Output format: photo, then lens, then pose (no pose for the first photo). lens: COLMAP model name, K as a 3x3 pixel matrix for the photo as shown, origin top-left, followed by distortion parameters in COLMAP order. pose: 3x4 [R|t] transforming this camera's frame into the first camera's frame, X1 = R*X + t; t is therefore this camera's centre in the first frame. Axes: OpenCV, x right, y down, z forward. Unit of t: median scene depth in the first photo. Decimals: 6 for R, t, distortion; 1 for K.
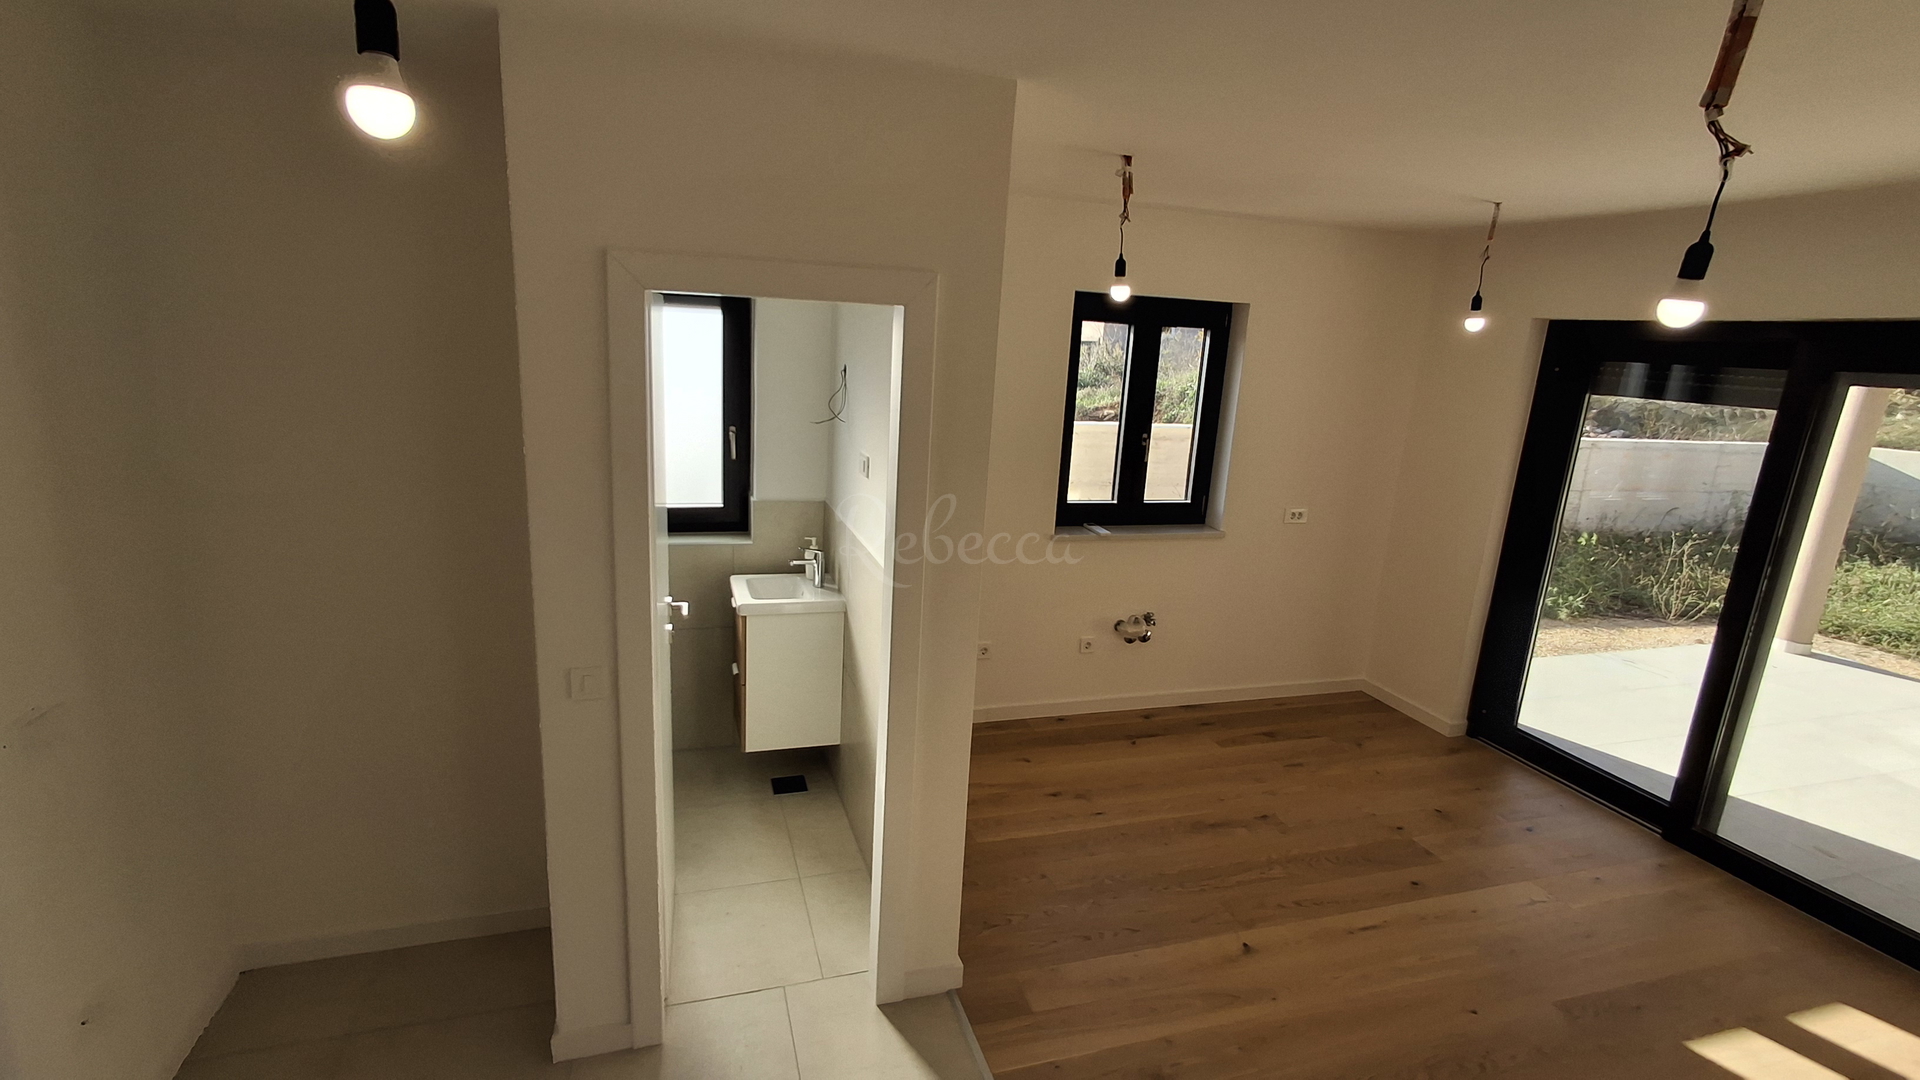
lens RADIAL K [[893.6, 0, 956.0], [0, 893.6, 540.3], [0, 0, 1]] dist [-0.002968, 0.000343]
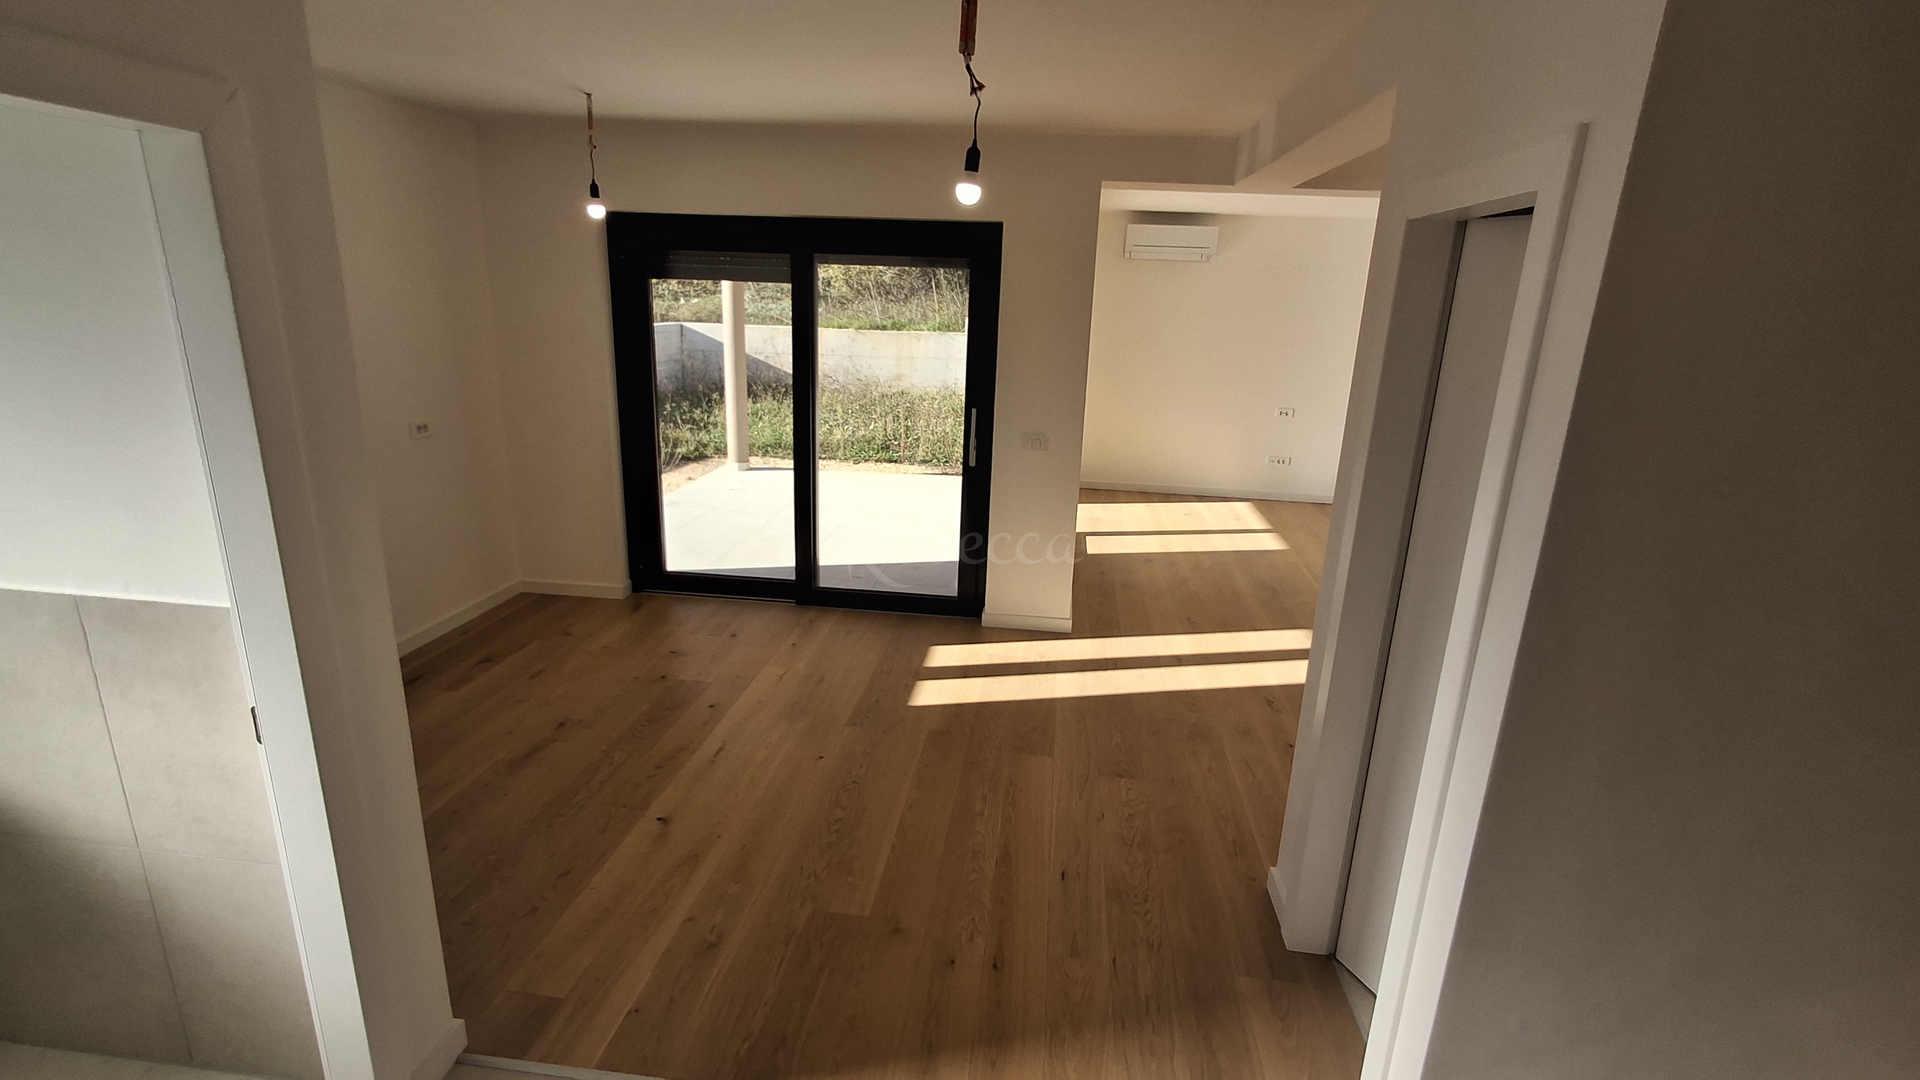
lens RADIAL K [[893.6, 0, 956.0], [0, 893.6, 540.3], [0, 0, 1]] dist [-0.002968, 0.000343]
pose [[0.410543, -0.283597, 0.866618, -0.267564], [0.198407, 0.955416, 0.218665, -0.012588], [-0.889994, 0.082172, 0.448507, 0.154180]]
